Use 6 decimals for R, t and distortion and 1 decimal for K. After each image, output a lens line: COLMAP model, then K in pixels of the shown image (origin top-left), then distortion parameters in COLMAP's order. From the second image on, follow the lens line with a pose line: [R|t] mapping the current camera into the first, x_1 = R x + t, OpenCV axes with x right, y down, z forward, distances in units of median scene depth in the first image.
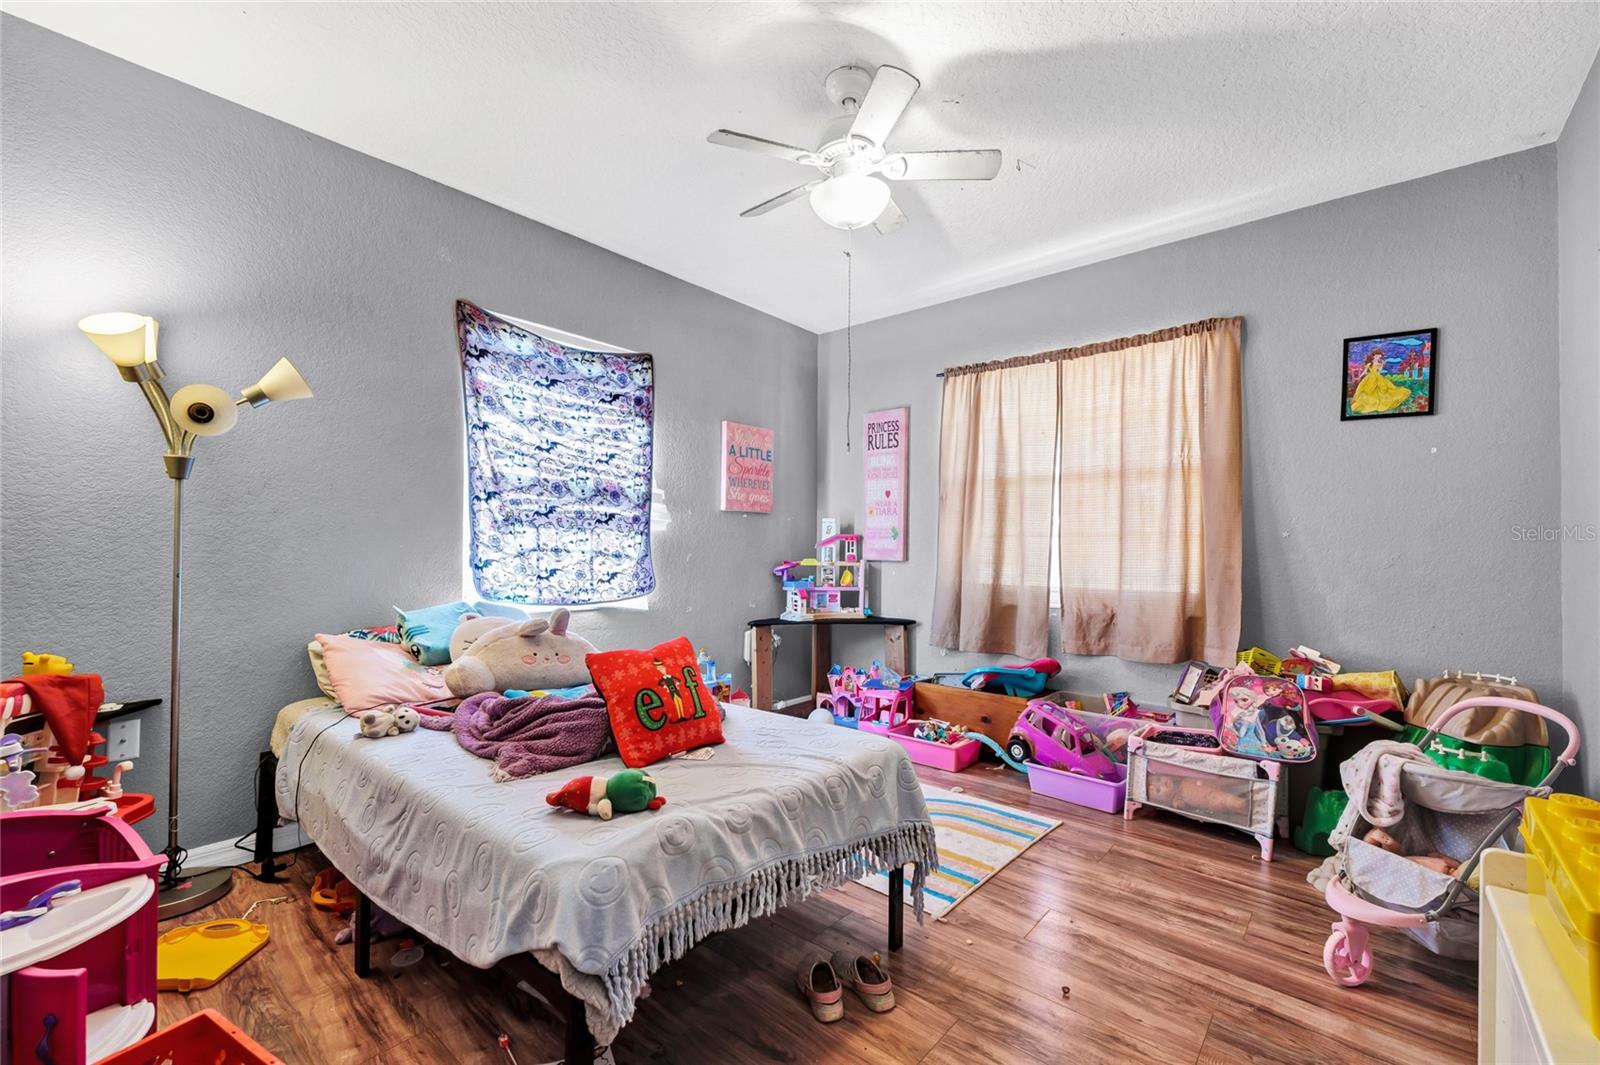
lens RADIAL K [[651.3, 0, 824.2], [0, 651.3, 544.4], [0, 0, 1]] dist [-0.001627, -0.000700]
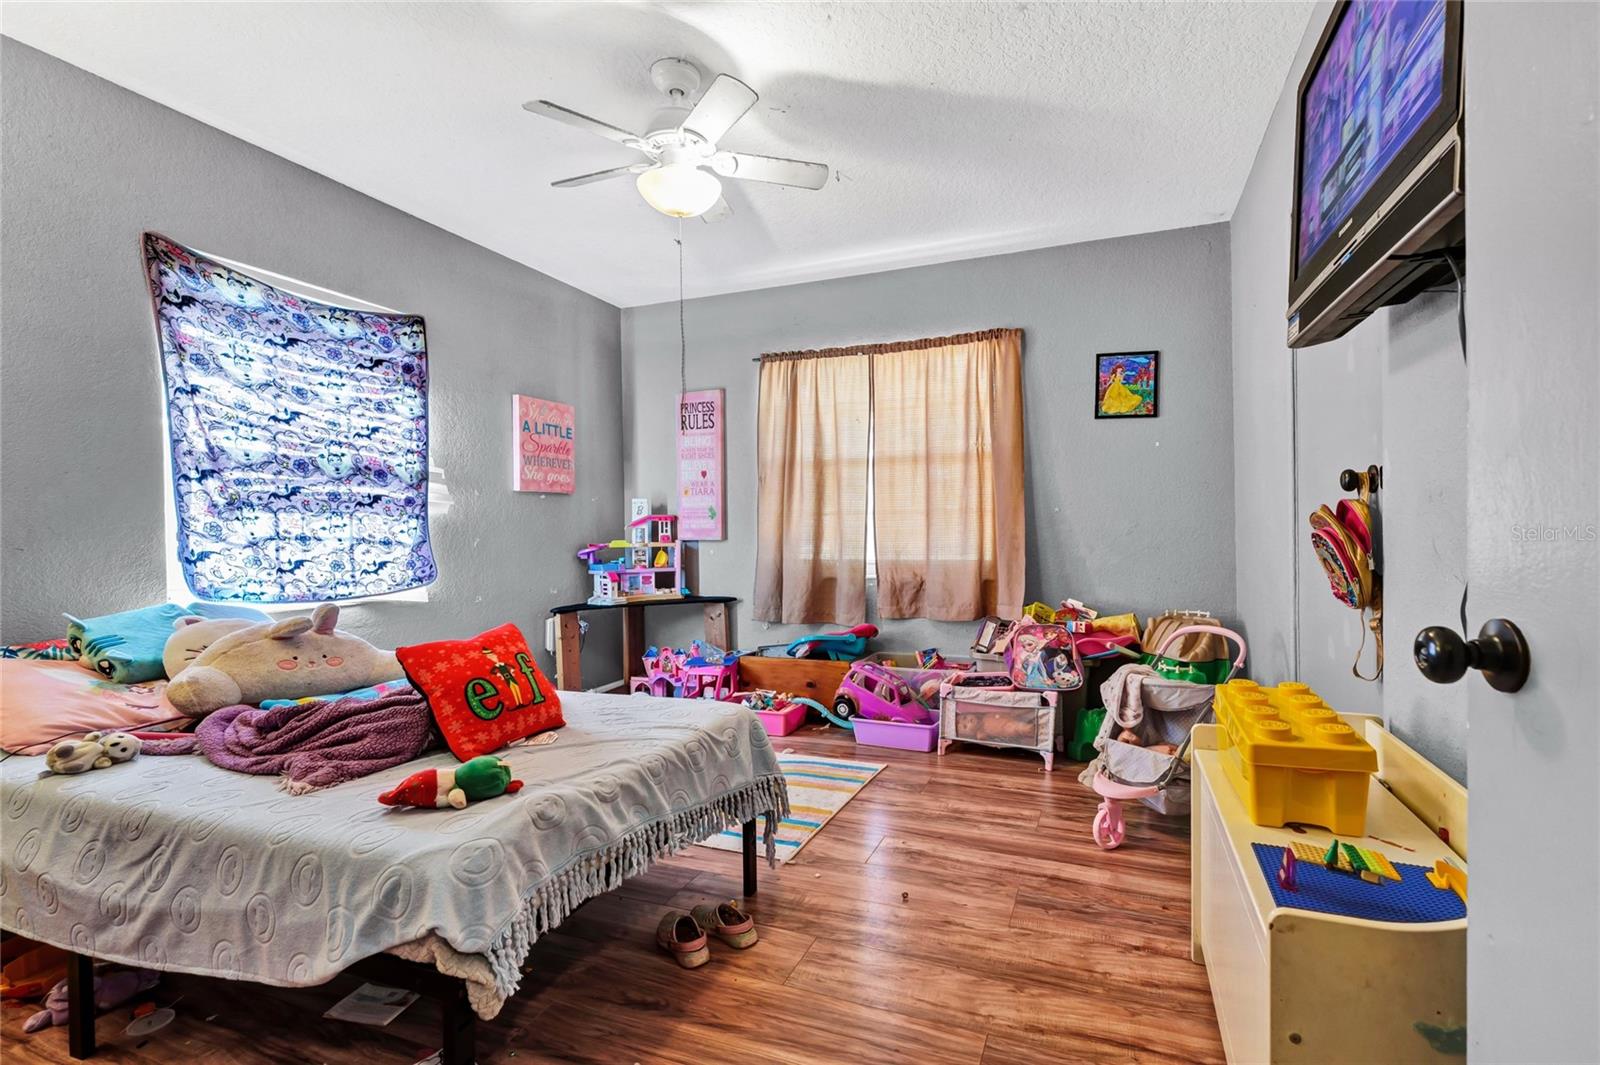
lens RADIAL K [[665.6, 0, 788.3], [0, 665.6, 532.1], [0, 0, 1]] dist [-0.000375, -0.000546]
pose [[0.968000, -0.021527, 0.250027, -0.079639], [0.018513, 0.999725, 0.014402, 0.000007], [-0.250268, -0.009312, 0.968132, -0.075491]]
